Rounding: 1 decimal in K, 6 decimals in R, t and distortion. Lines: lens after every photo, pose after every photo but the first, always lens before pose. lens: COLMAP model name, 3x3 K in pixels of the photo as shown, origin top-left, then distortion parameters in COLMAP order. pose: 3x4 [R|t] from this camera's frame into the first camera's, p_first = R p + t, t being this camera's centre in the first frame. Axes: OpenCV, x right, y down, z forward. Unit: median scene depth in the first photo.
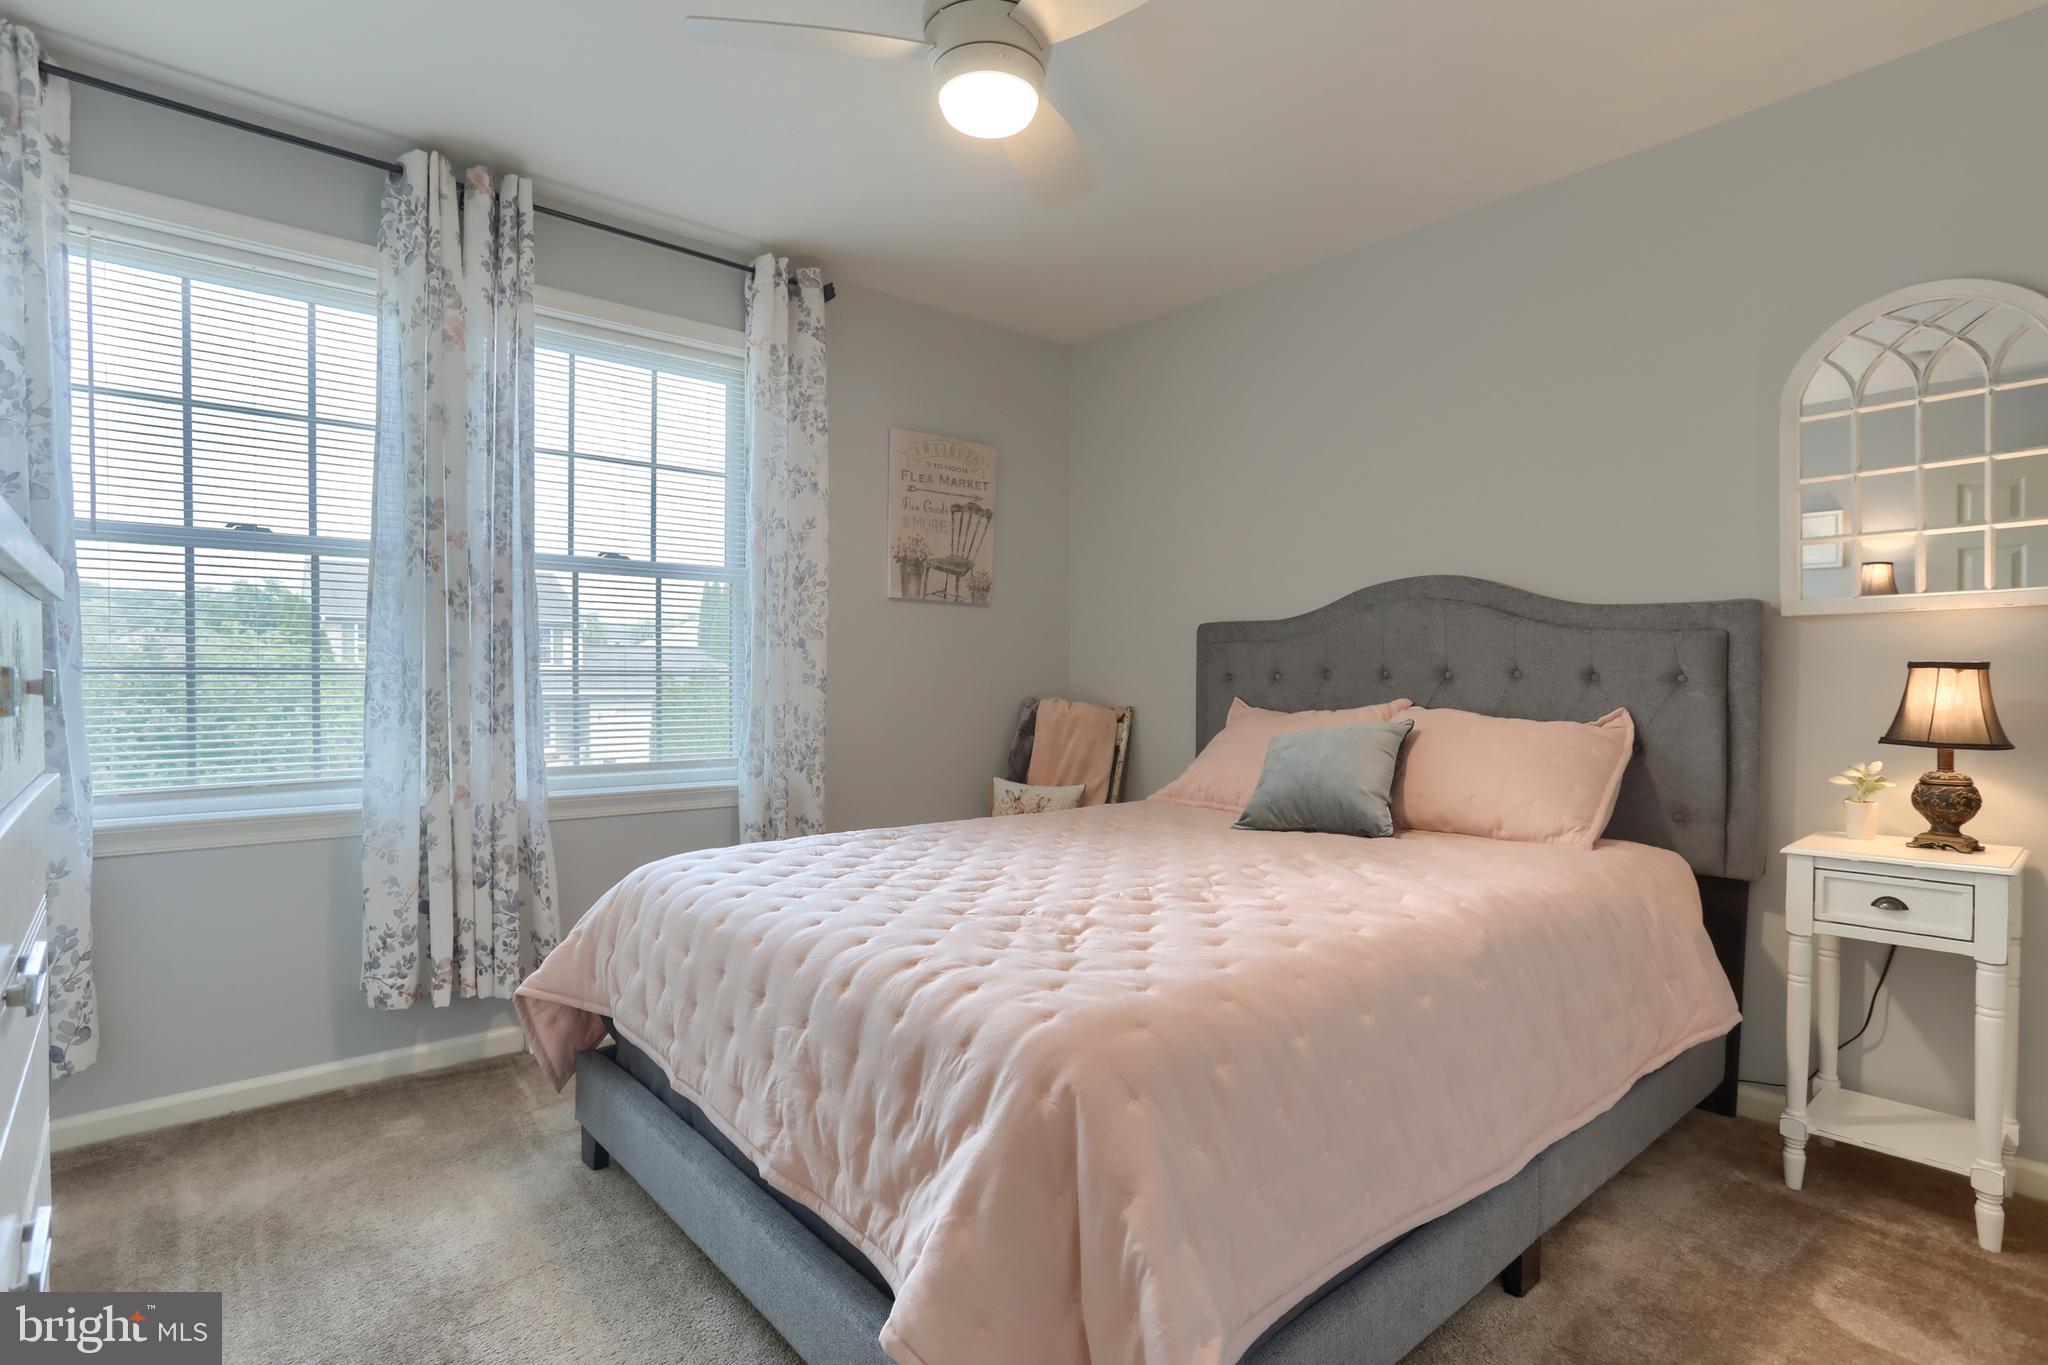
lens RADIAL K [[1041.6, 0, 1026.3], [0, 1041.6, 669.8], [0, 0, 1]] dist [-0.059028, 0.035895]
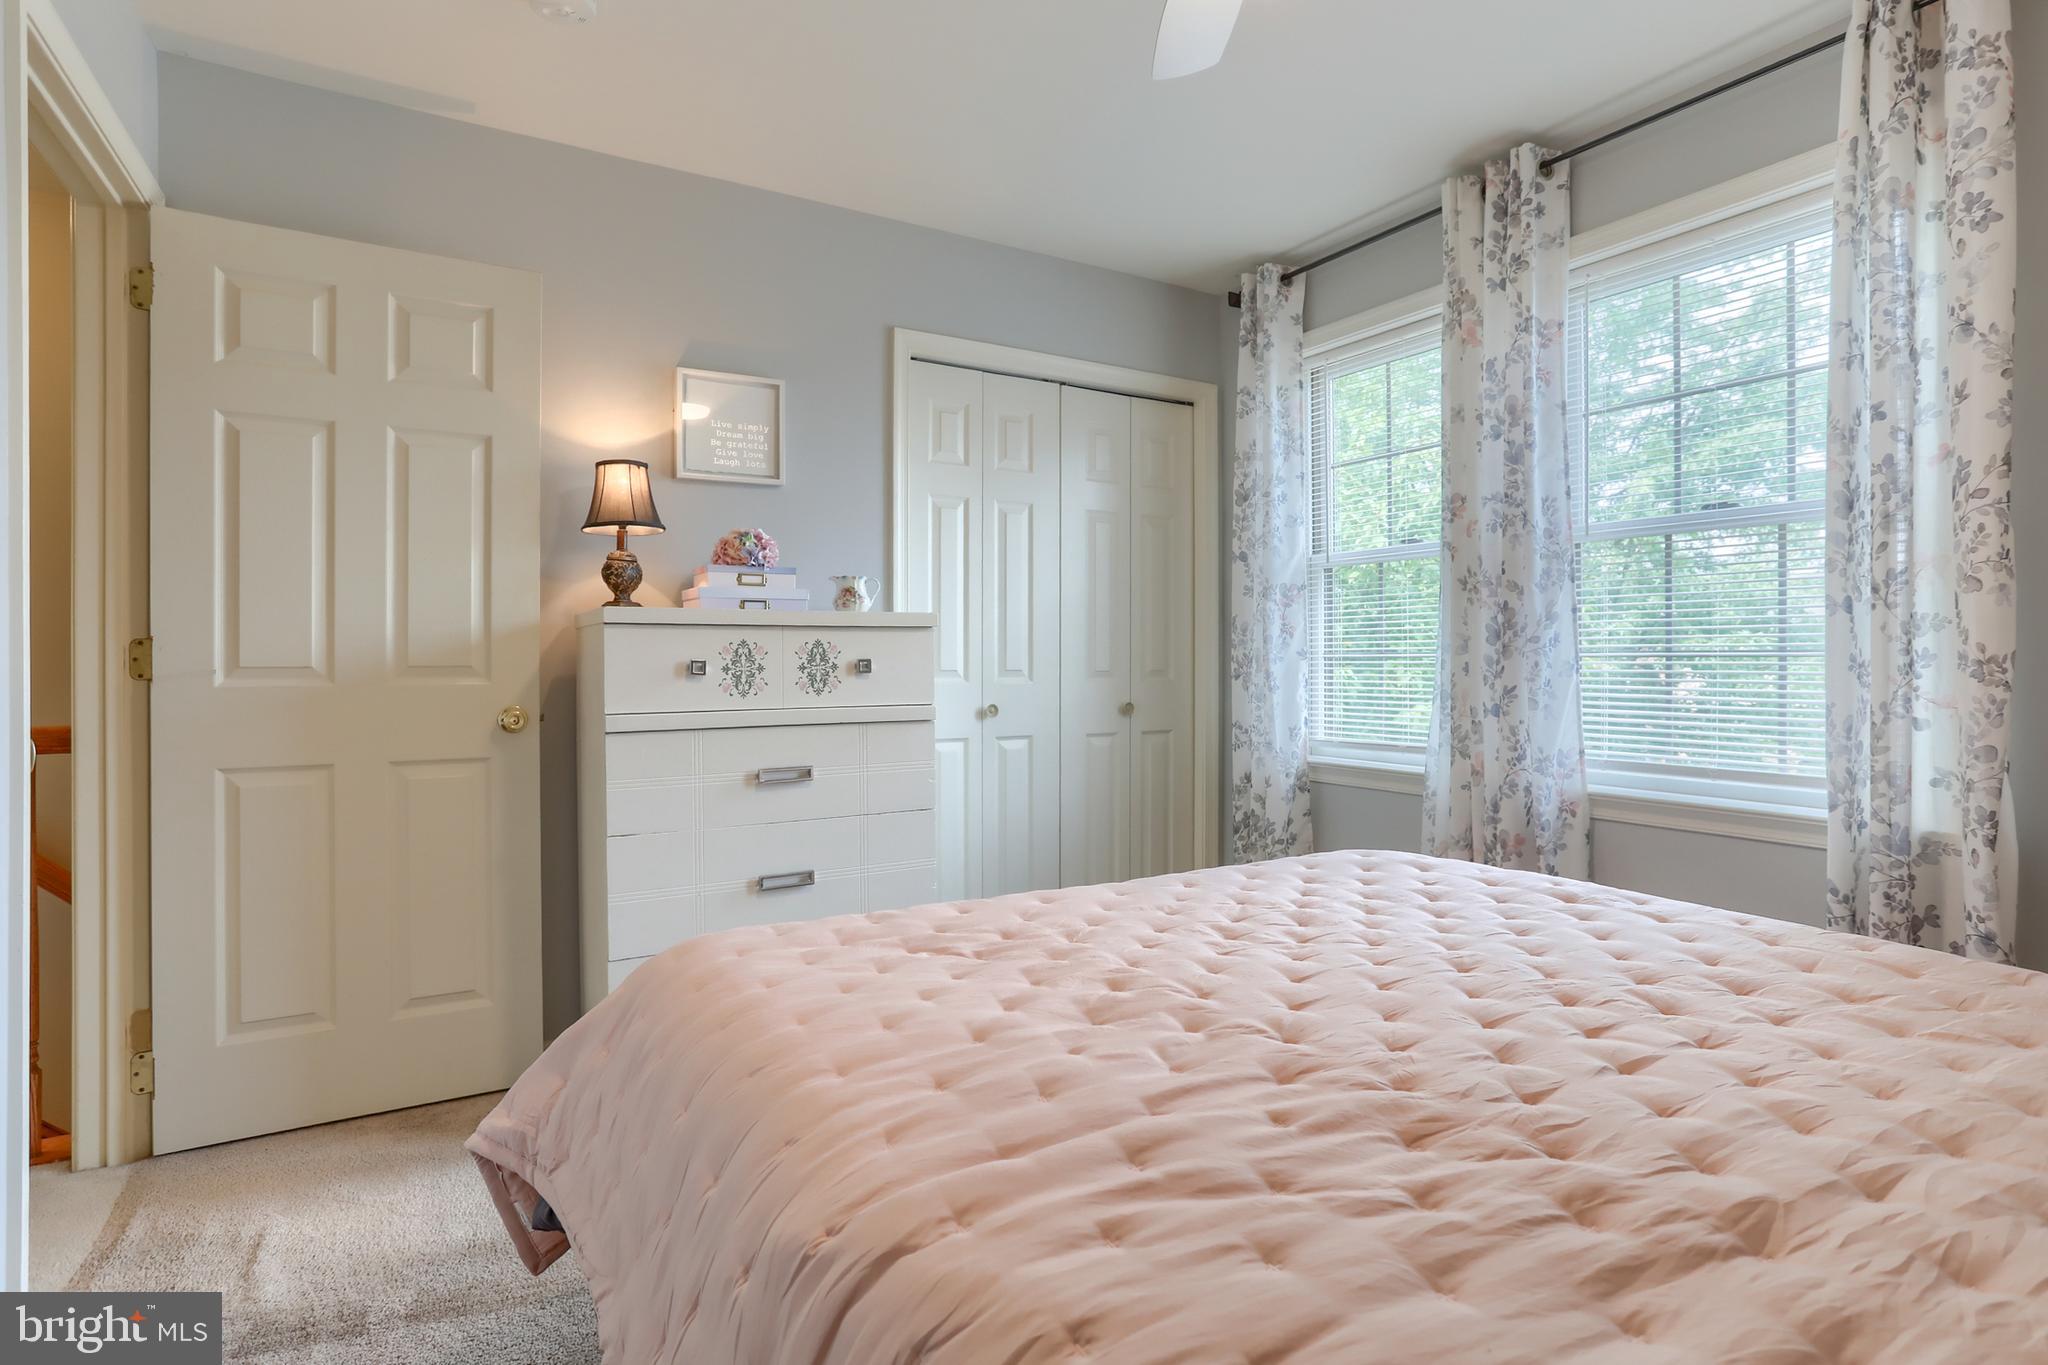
lens RADIAL K [[1041.6, 0, 1026.3], [0, 1041.6, 669.8], [0, 0, 1]] dist [-0.059028, 0.035895]
pose [[-0.184116, 0.002725, -0.982901, 0.561578], [0.007244, 0.999973, 0.001416, 0.011566], [0.982878, -0.006860, -0.184131, 0.736634]]
